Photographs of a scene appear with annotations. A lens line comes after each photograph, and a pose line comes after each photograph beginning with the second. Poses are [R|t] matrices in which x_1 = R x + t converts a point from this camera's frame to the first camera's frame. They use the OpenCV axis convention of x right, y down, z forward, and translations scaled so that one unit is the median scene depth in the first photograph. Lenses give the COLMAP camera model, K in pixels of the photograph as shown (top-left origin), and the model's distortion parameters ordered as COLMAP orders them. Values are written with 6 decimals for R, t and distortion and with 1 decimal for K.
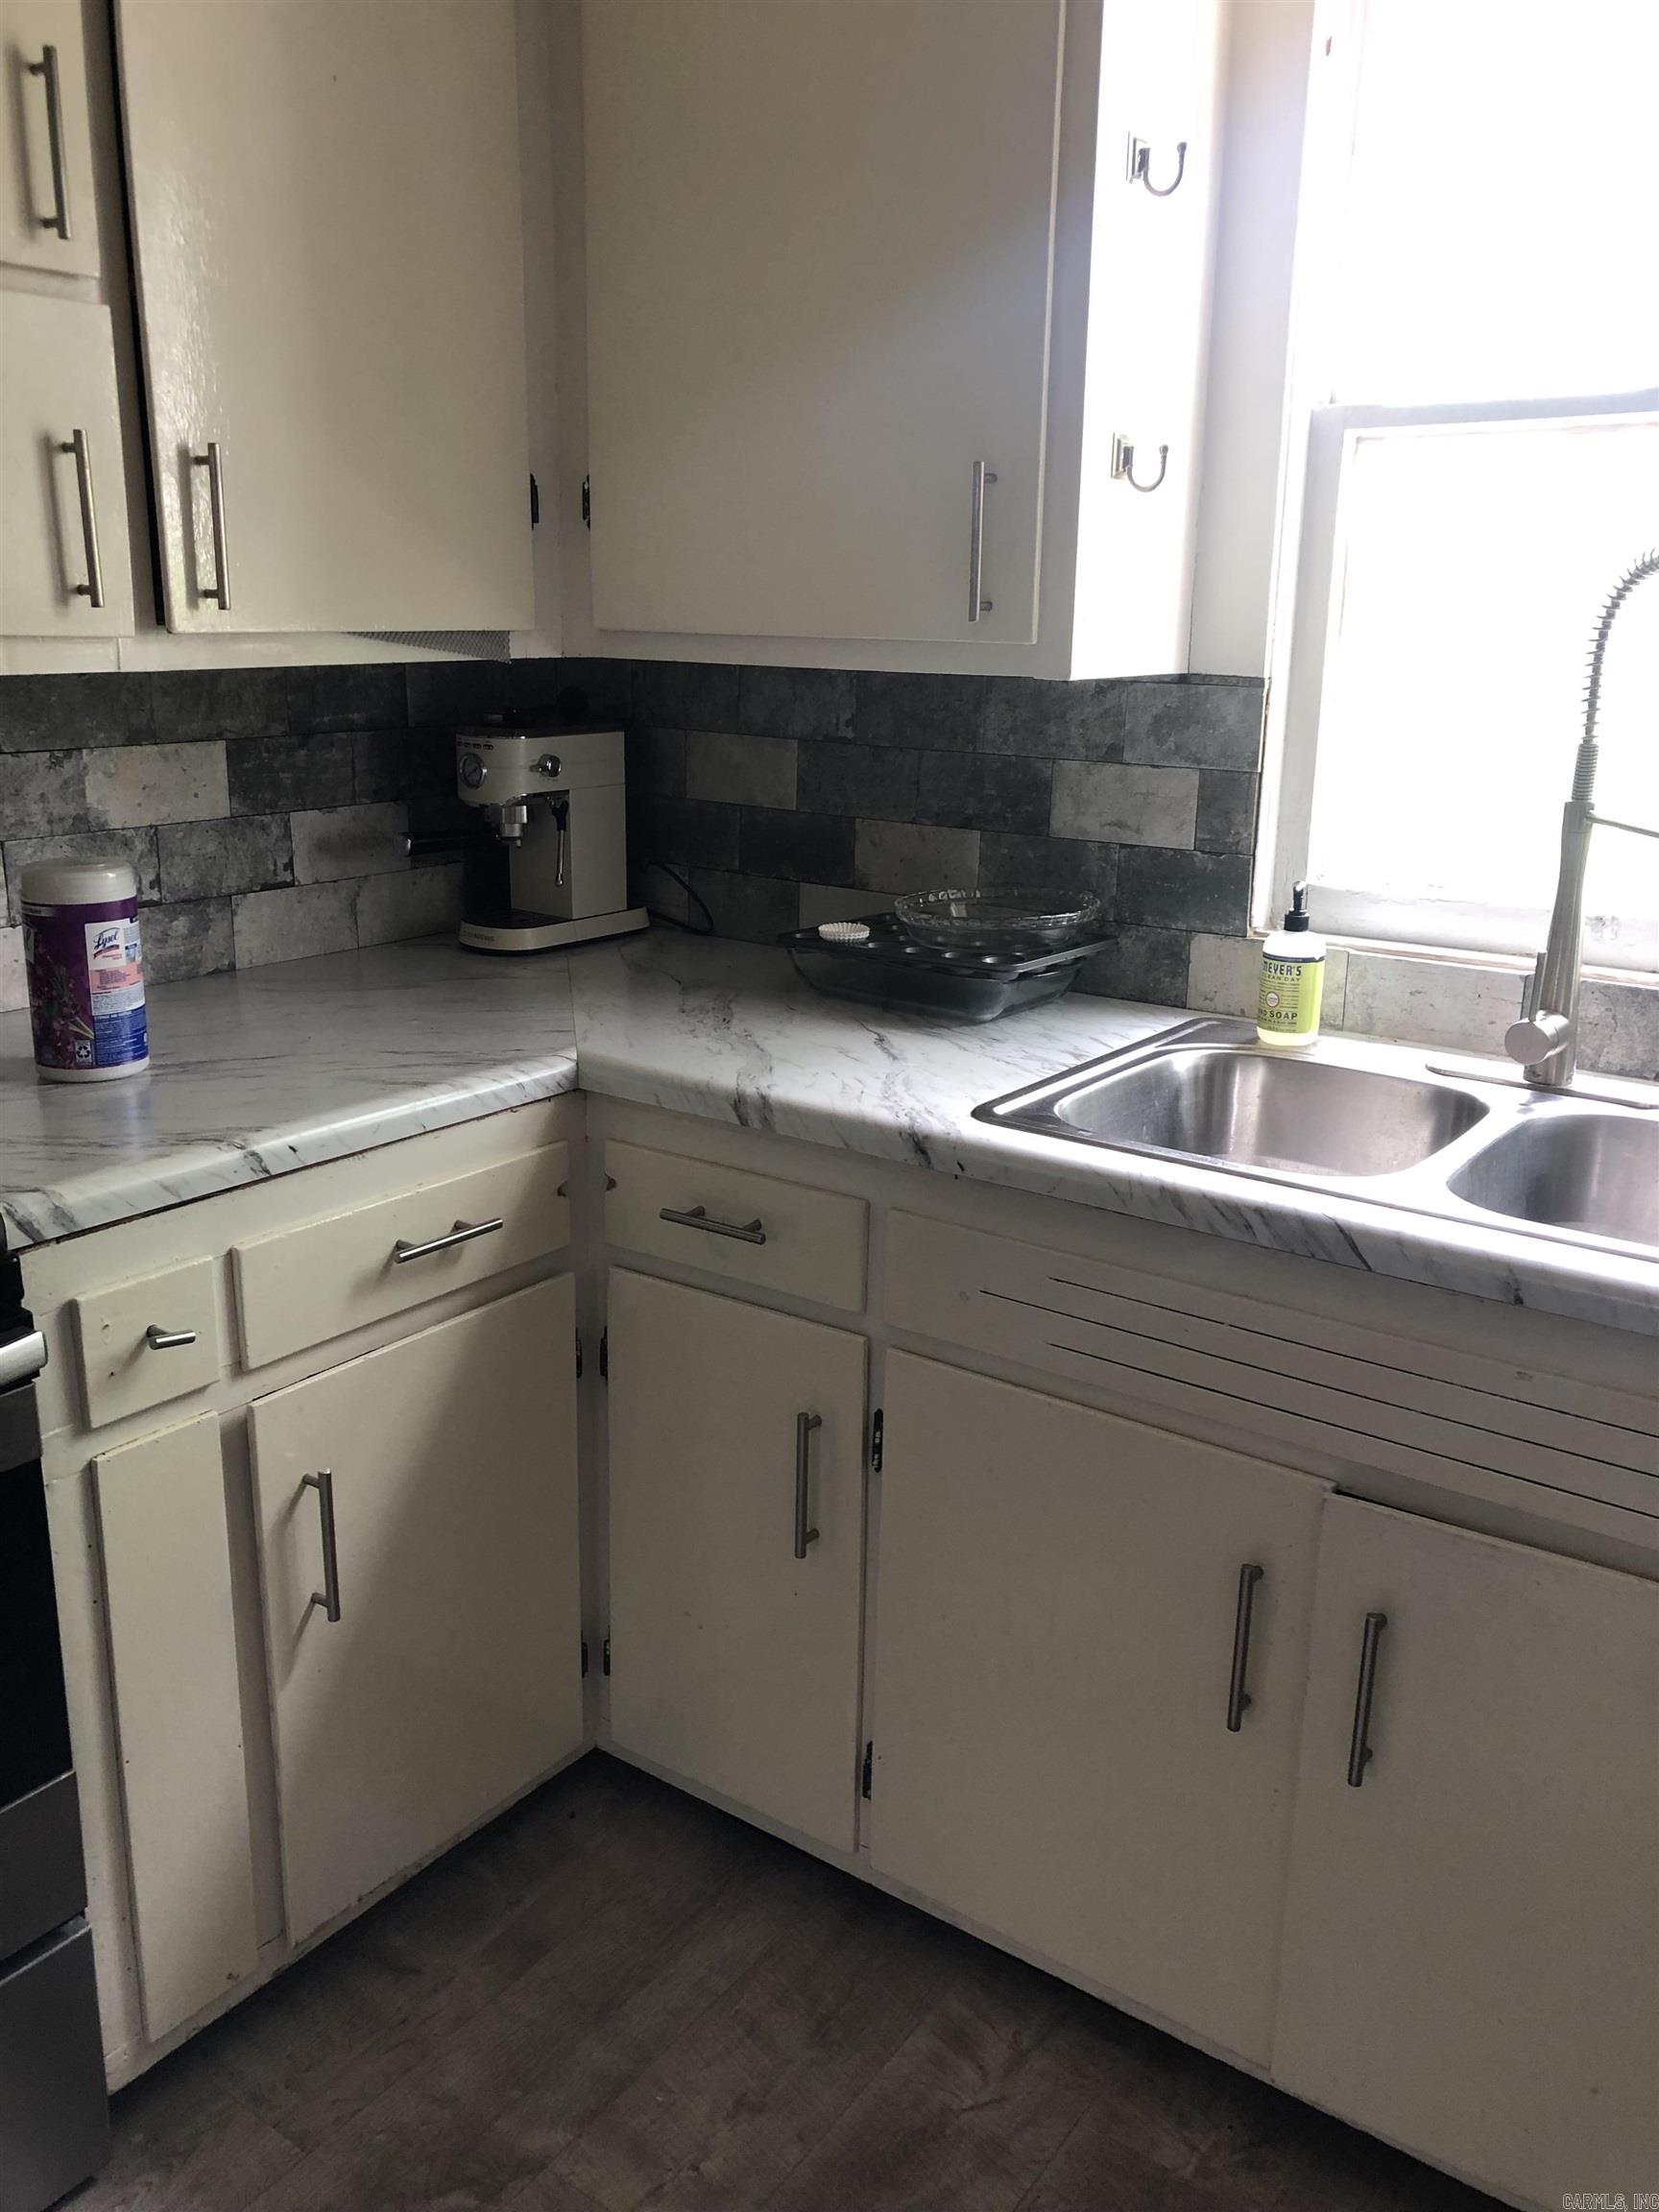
lens RADIAL K [[1788.4, 0, 796.2], [0, 1788.4, 1069.3], [0, 0, 1]] dist [0.045265, -0.049727]
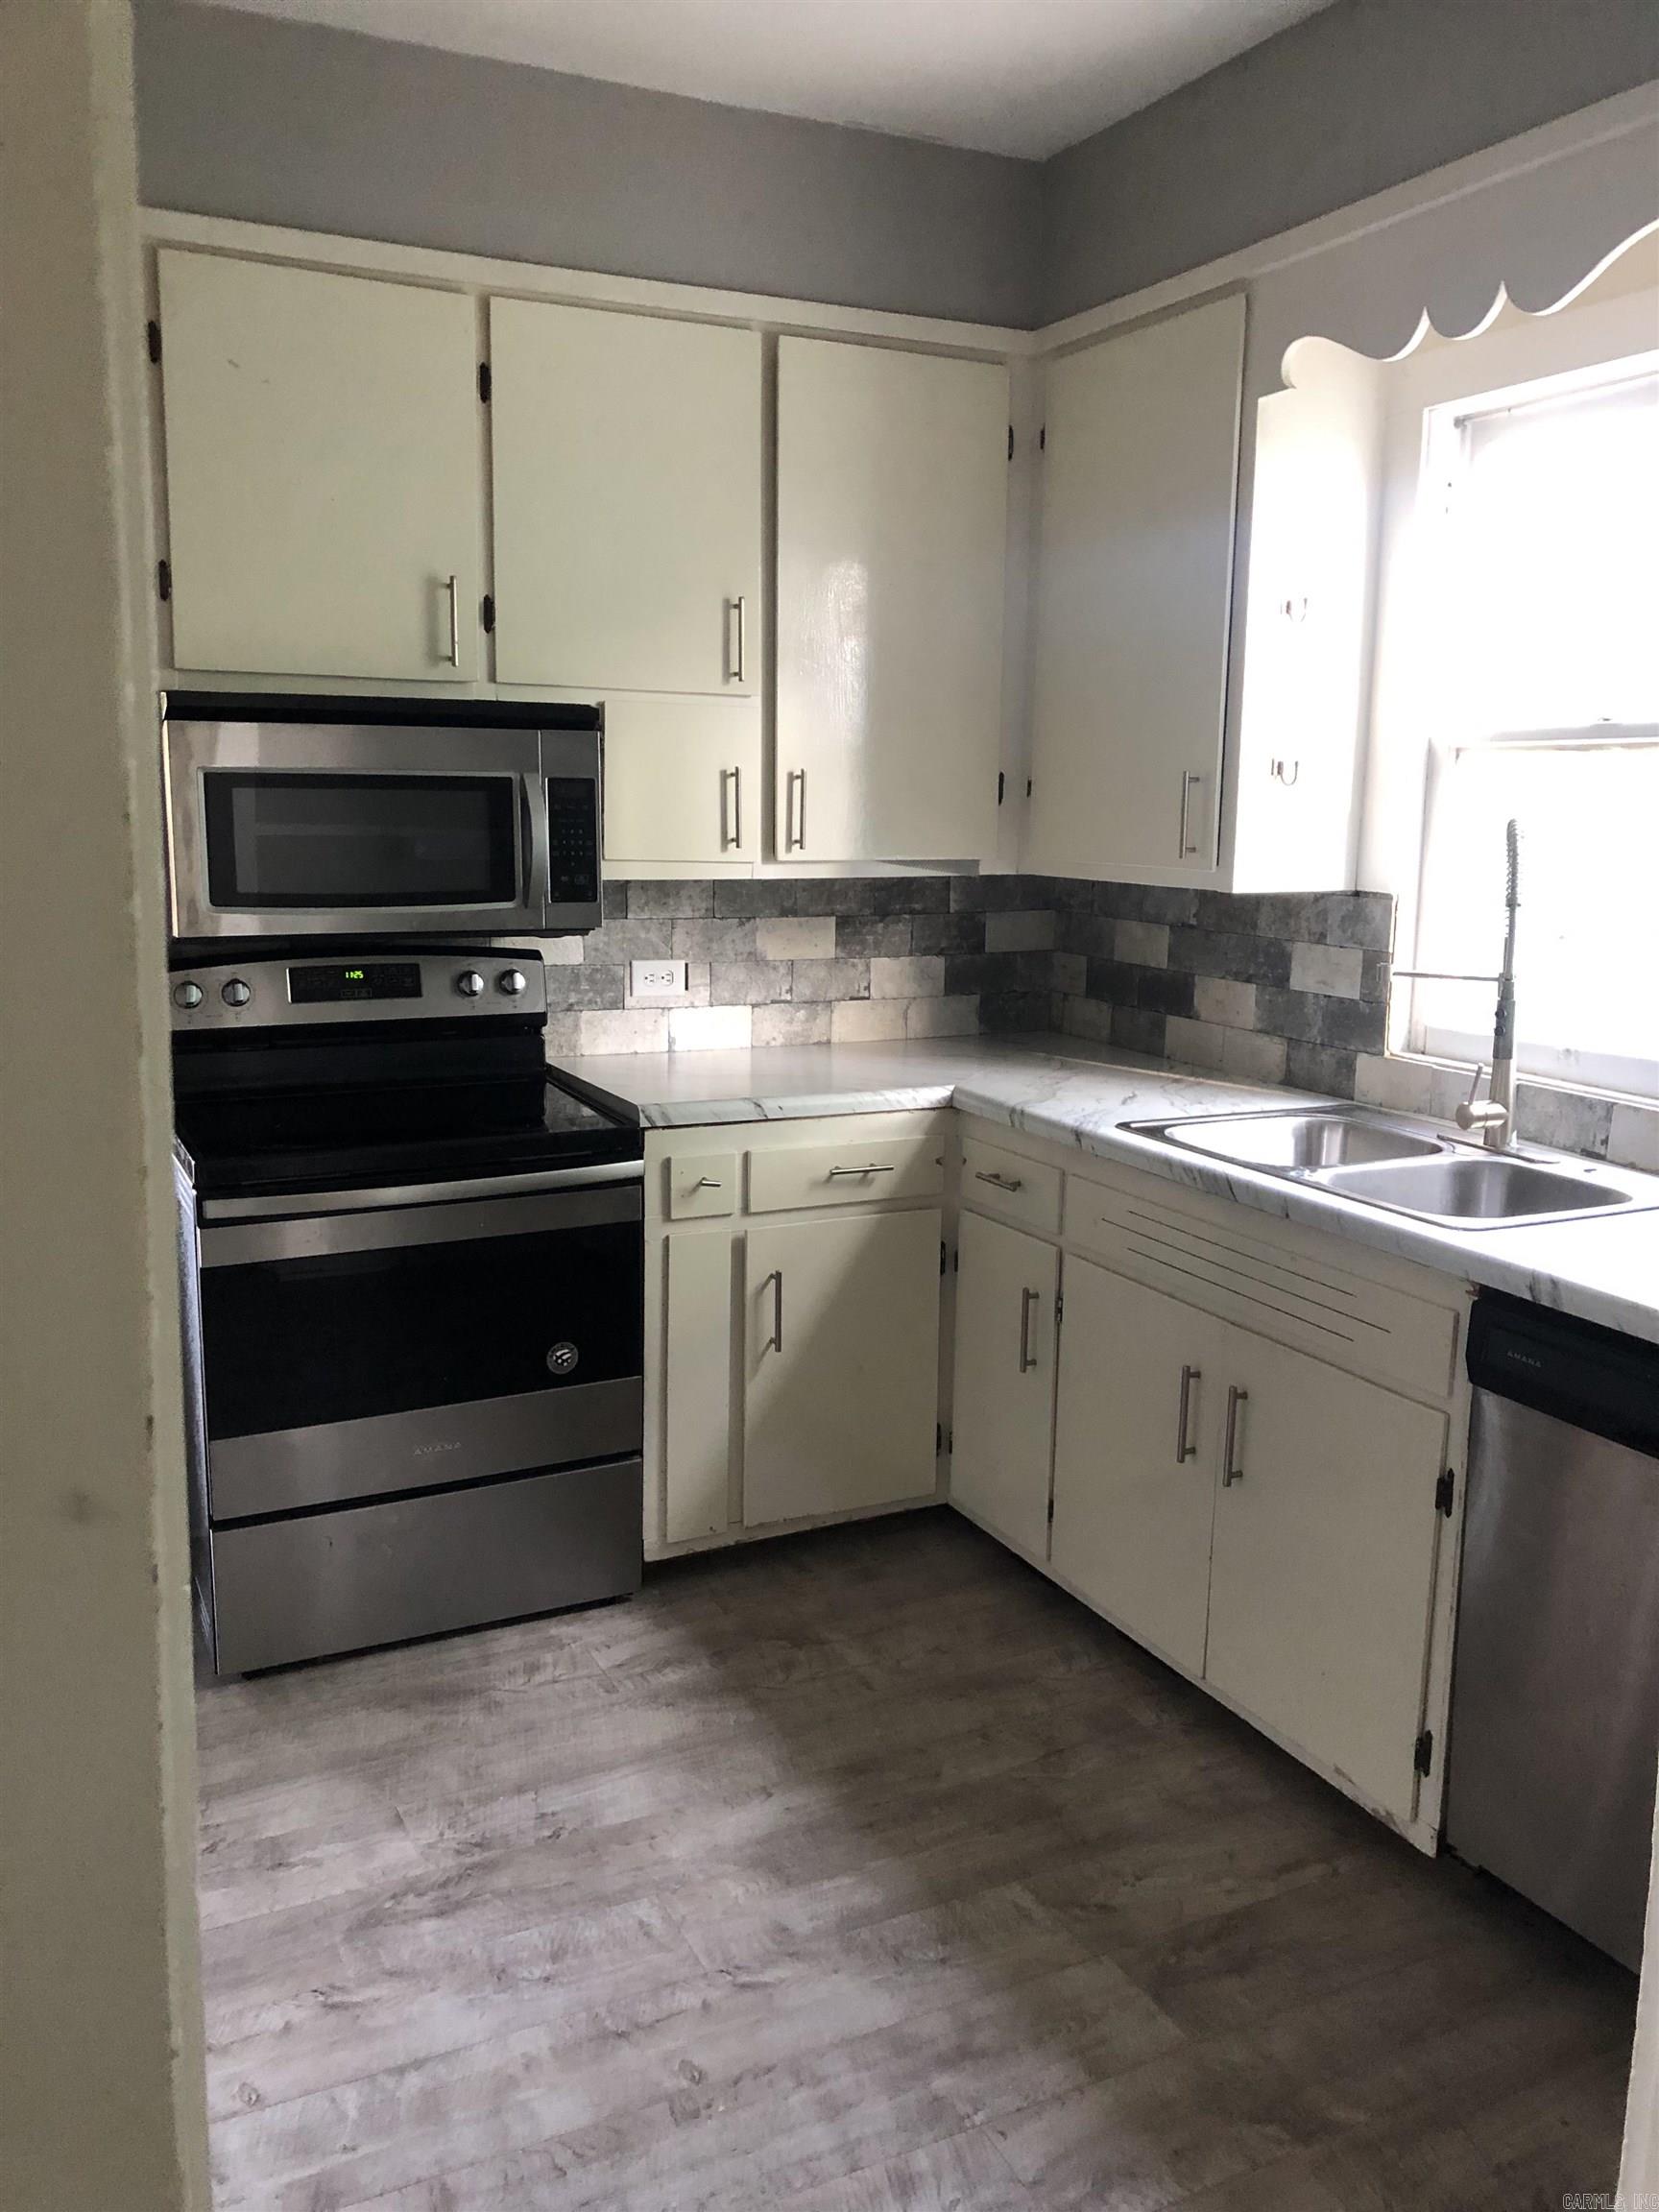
lens RADIAL K [[1788.4, 0, 796.2], [0, 1788.4, 1069.3], [0, 0, 1]] dist [0.045265, -0.049727]
pose [[0.868674, 0.069613, -0.490469, 0.615603], [-0.125198, 0.988787, -0.081400, 0.138226], [0.479302, 0.132116, 0.867649, -0.642477]]
